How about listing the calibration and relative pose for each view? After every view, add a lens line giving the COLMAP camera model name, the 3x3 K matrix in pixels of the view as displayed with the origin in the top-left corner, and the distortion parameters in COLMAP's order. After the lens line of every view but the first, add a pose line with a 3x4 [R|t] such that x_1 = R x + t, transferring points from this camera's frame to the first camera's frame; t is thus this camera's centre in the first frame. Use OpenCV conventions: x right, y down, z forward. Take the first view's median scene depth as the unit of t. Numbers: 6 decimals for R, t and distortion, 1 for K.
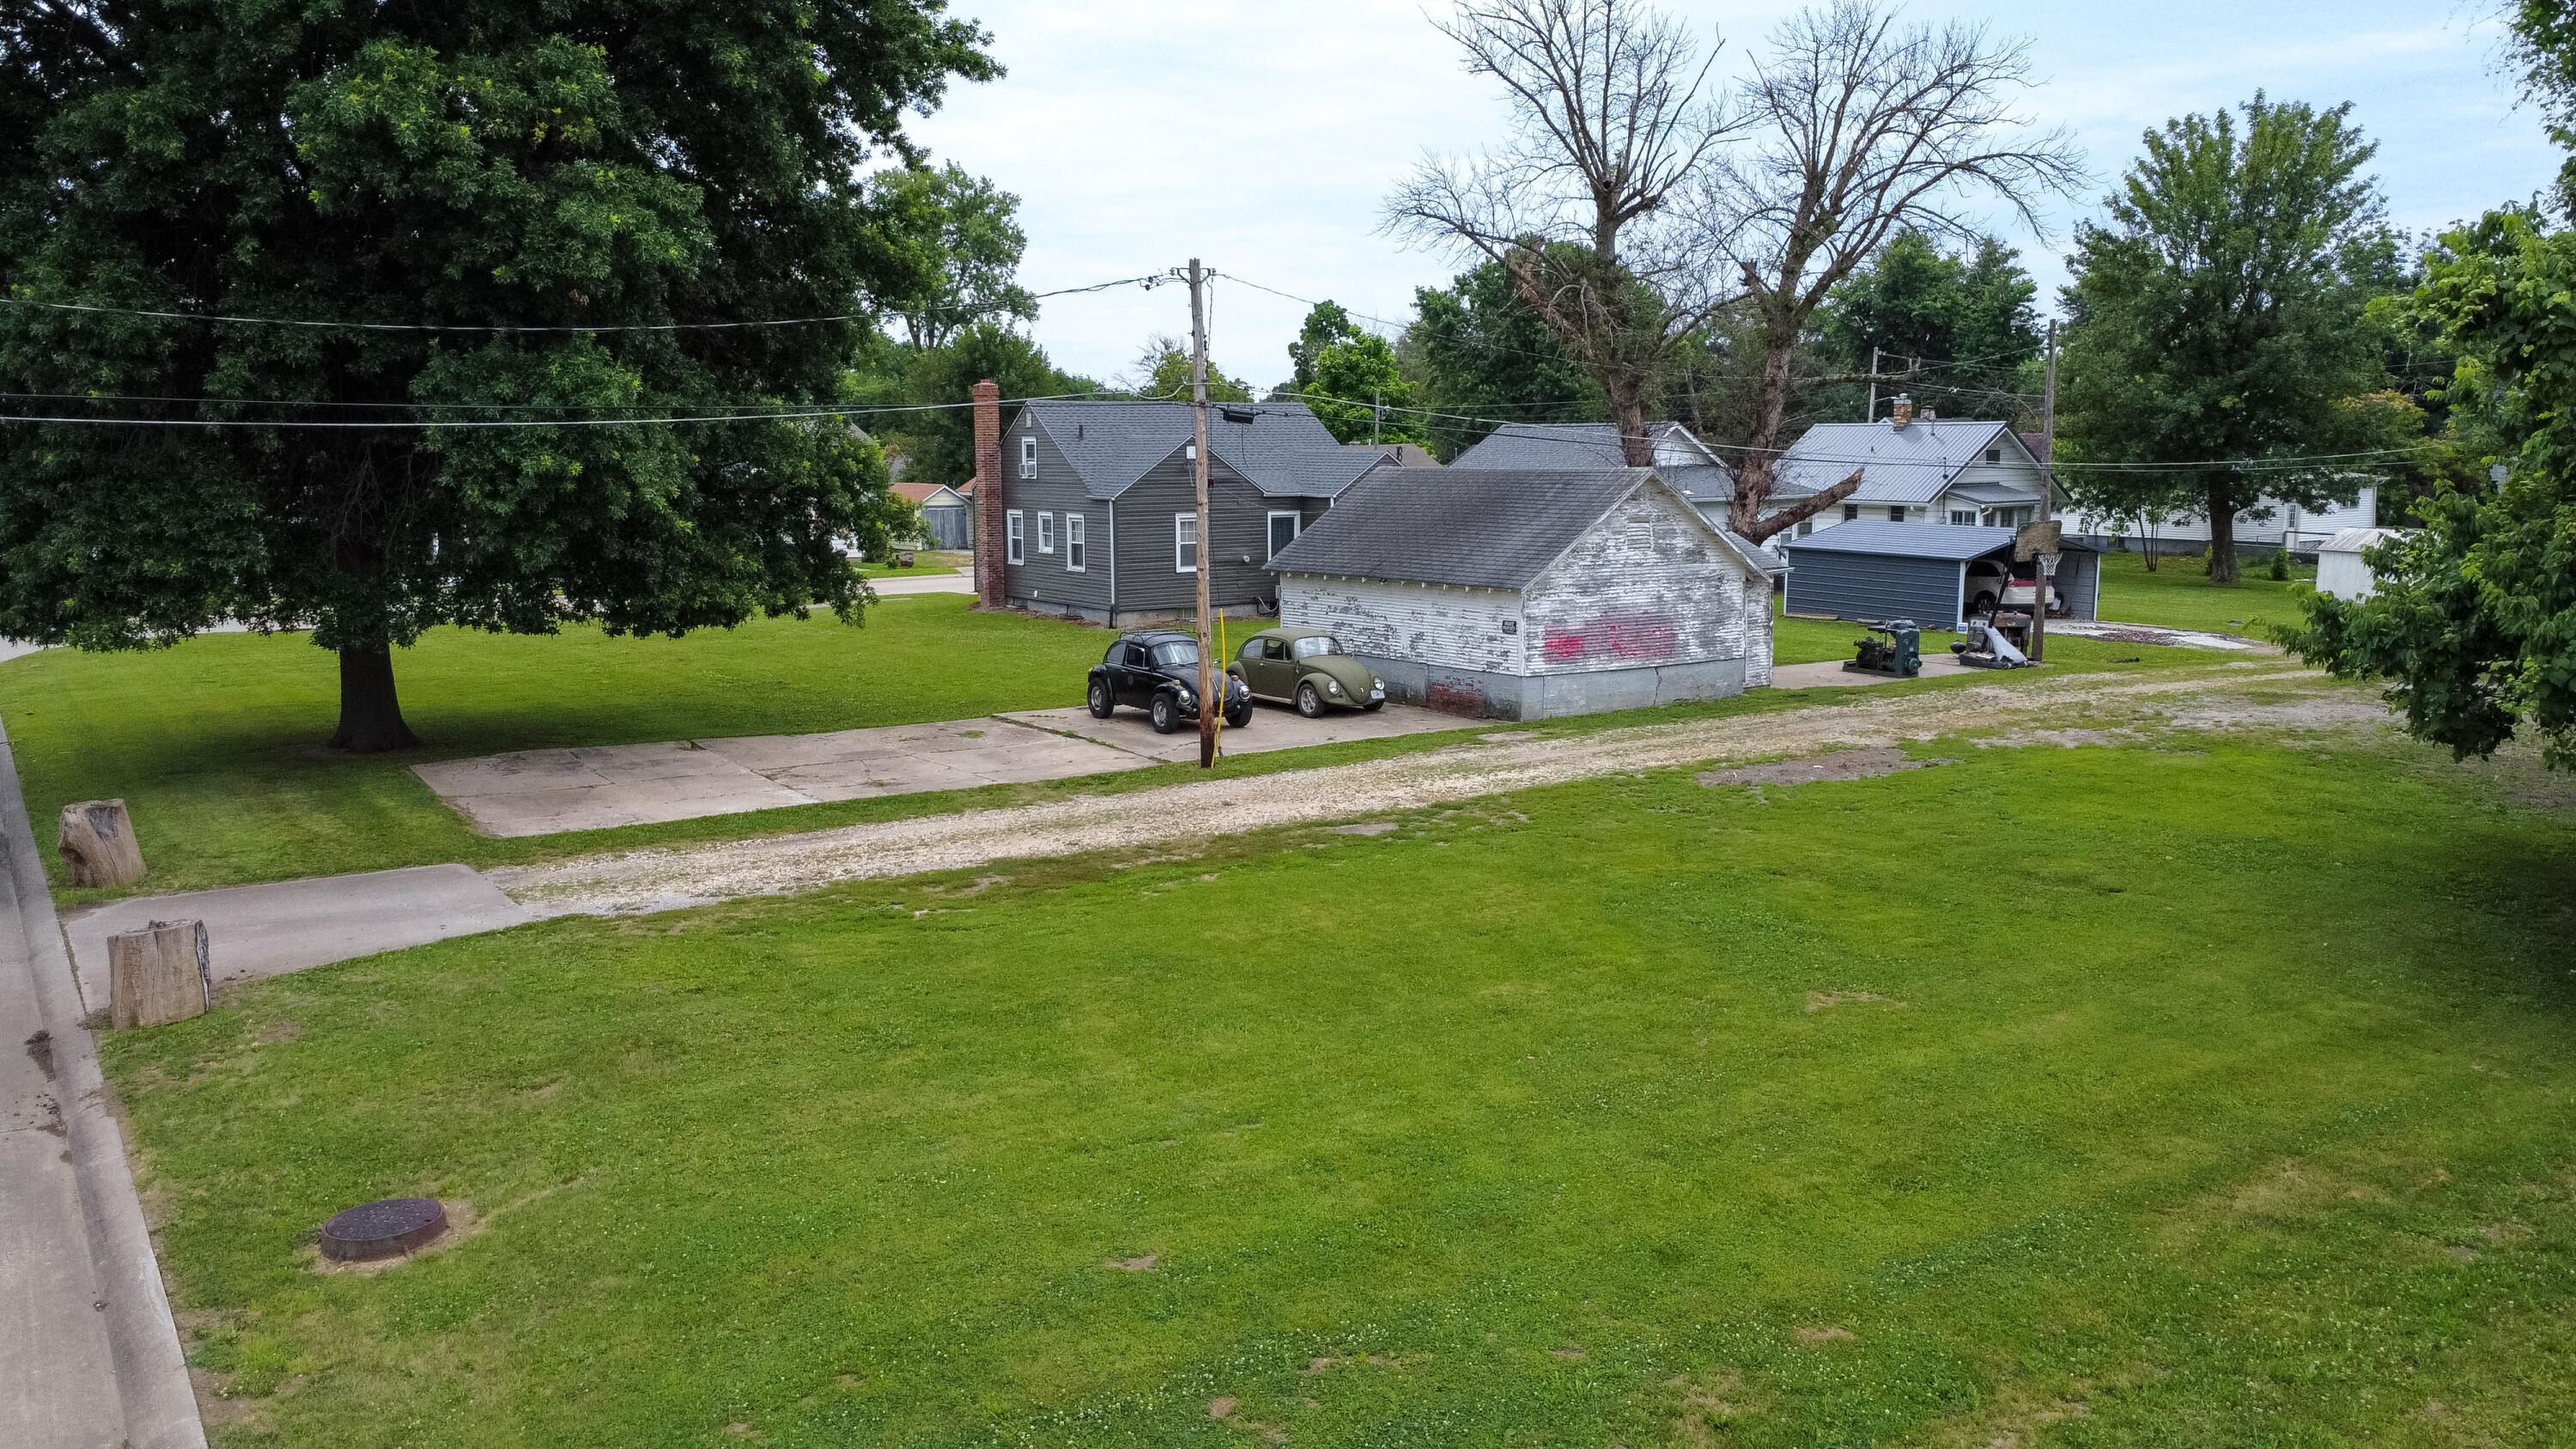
lens RADIAL K [[1924.4, 0, 1286.1], [0, 1924.4, 726.2], [0, 0, 1]] dist [0.008025, 0.003393]
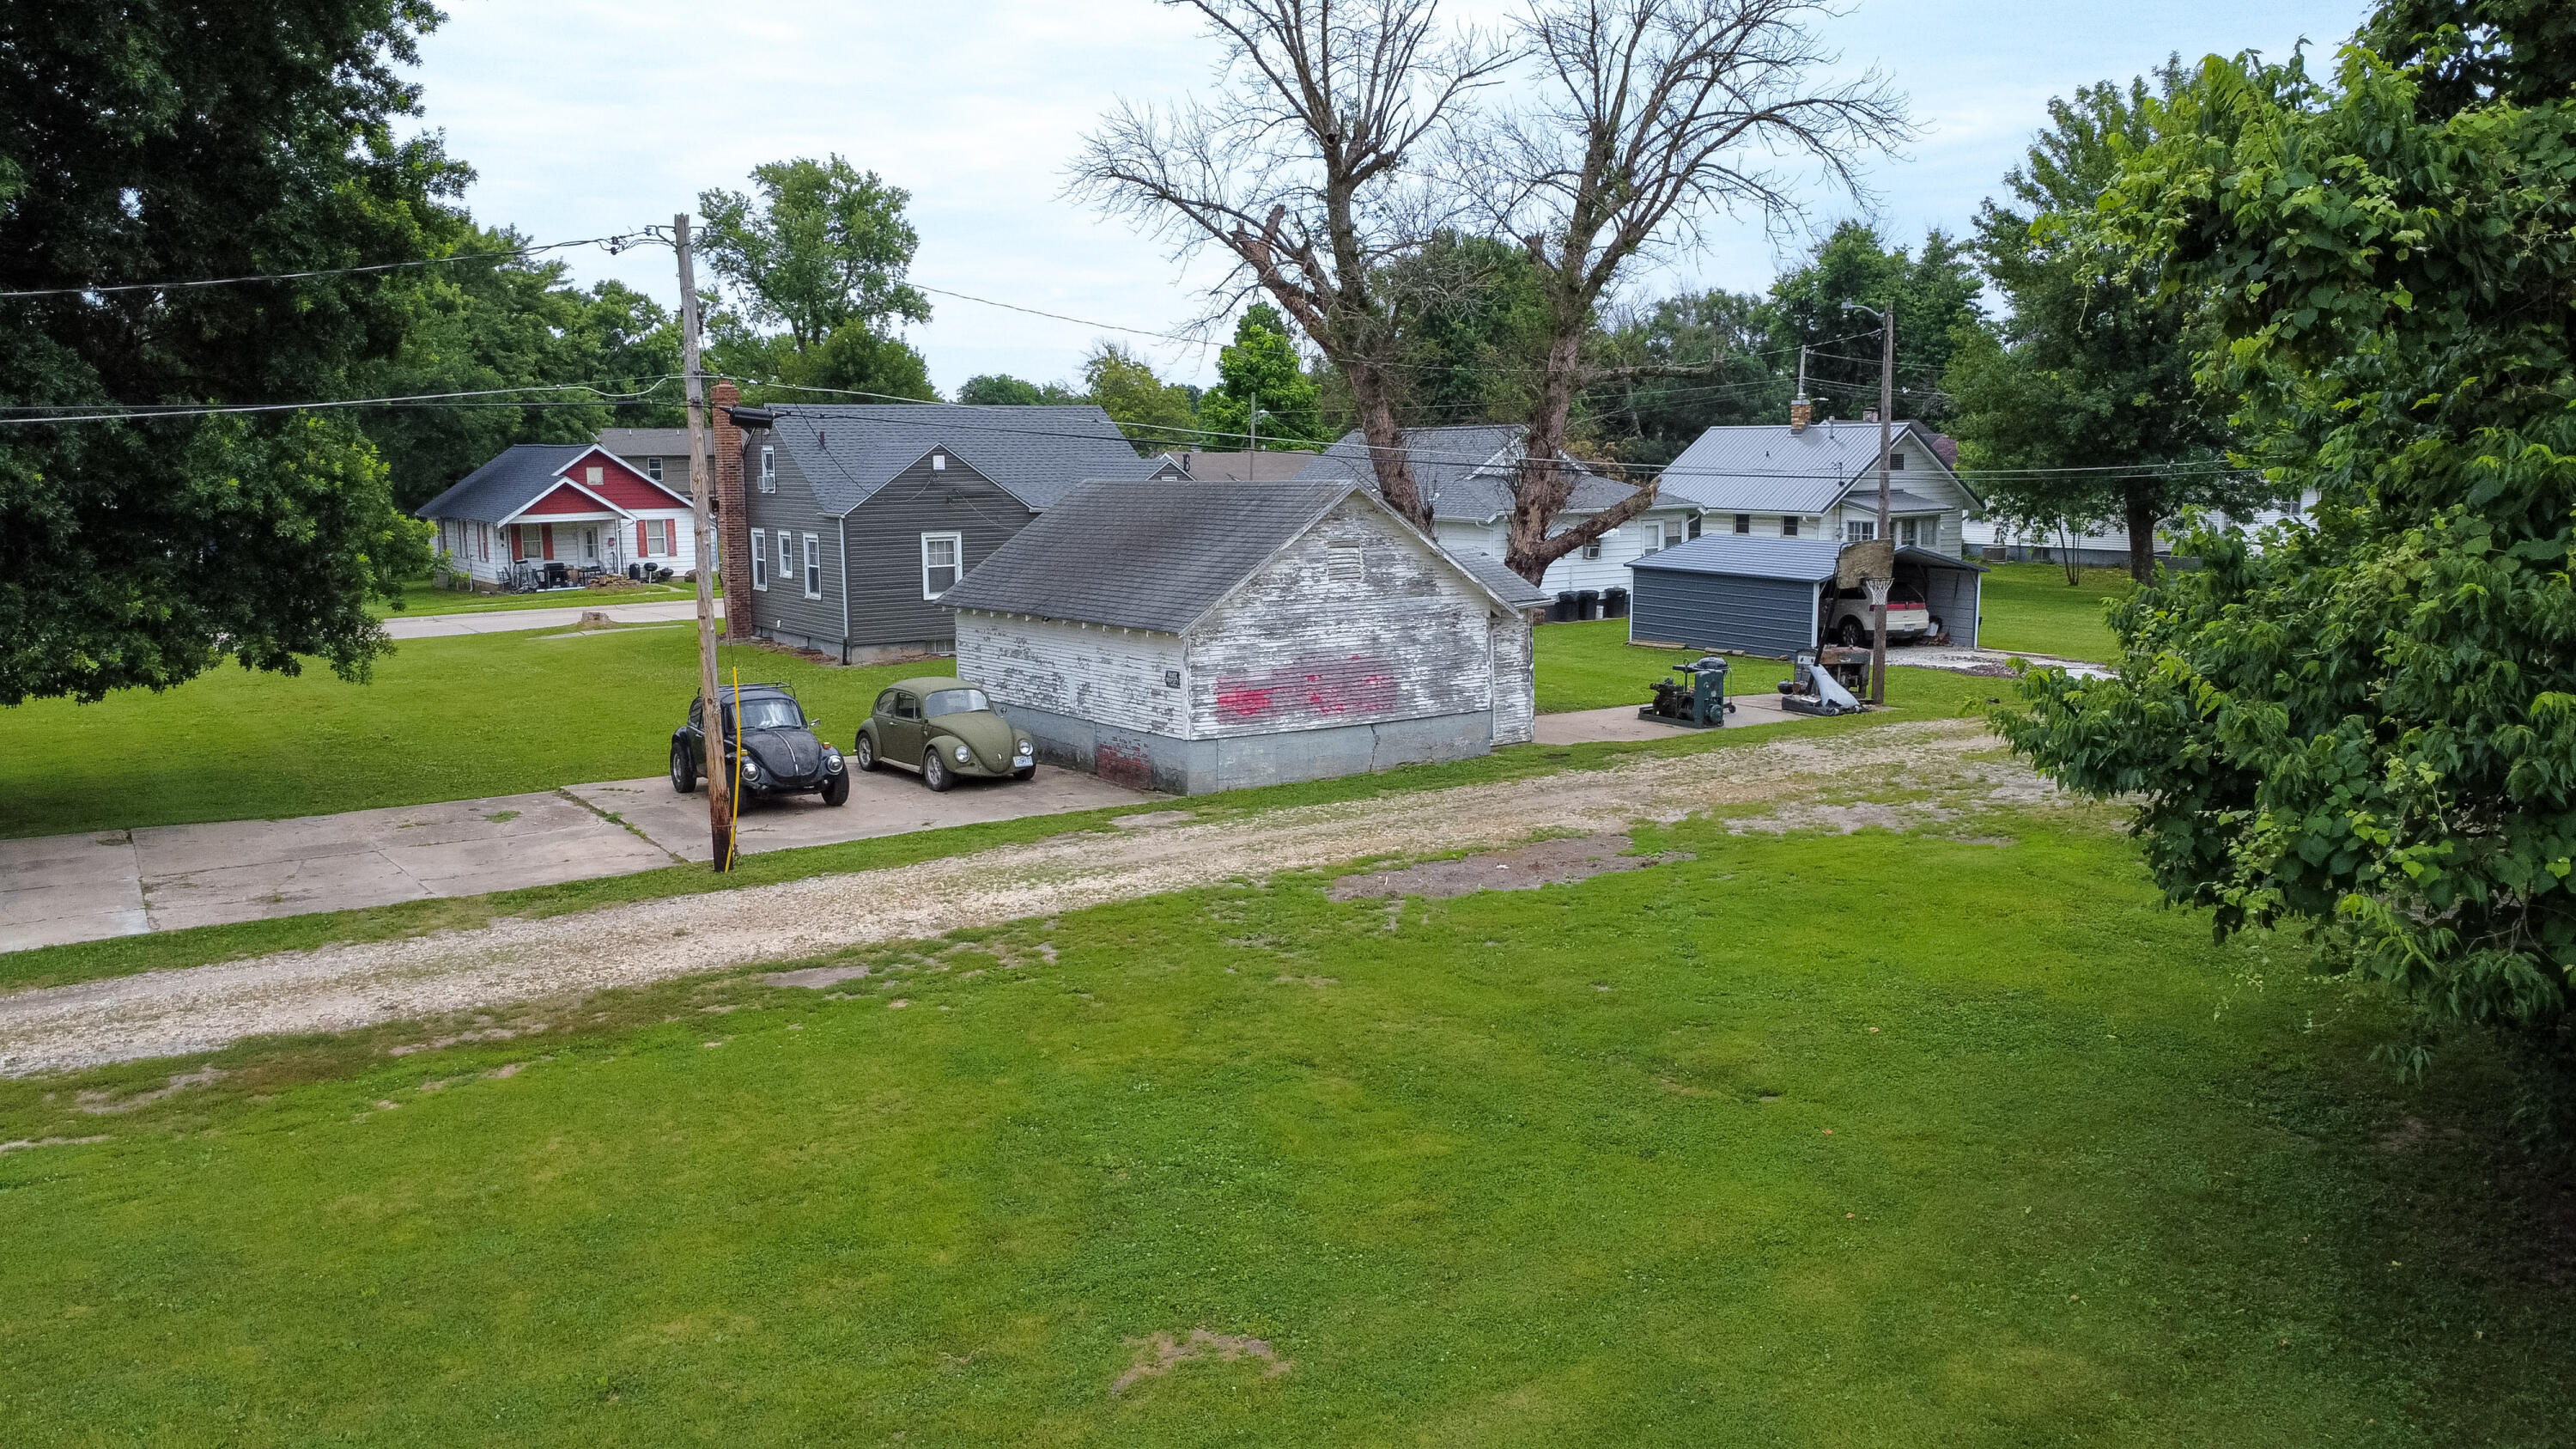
lens RADIAL K [[1924.4, 0, 1286.0], [0, 1924.4, 723.9], [0, 0, 1]] dist [0.008025, 0.003393]
pose [[0.999977, -0.005867, 0.003476, 0.141916], [0.005882, 0.999973, -0.004309, -0.025580], [-0.003451, 0.004329, 0.999985, 0.171271]]
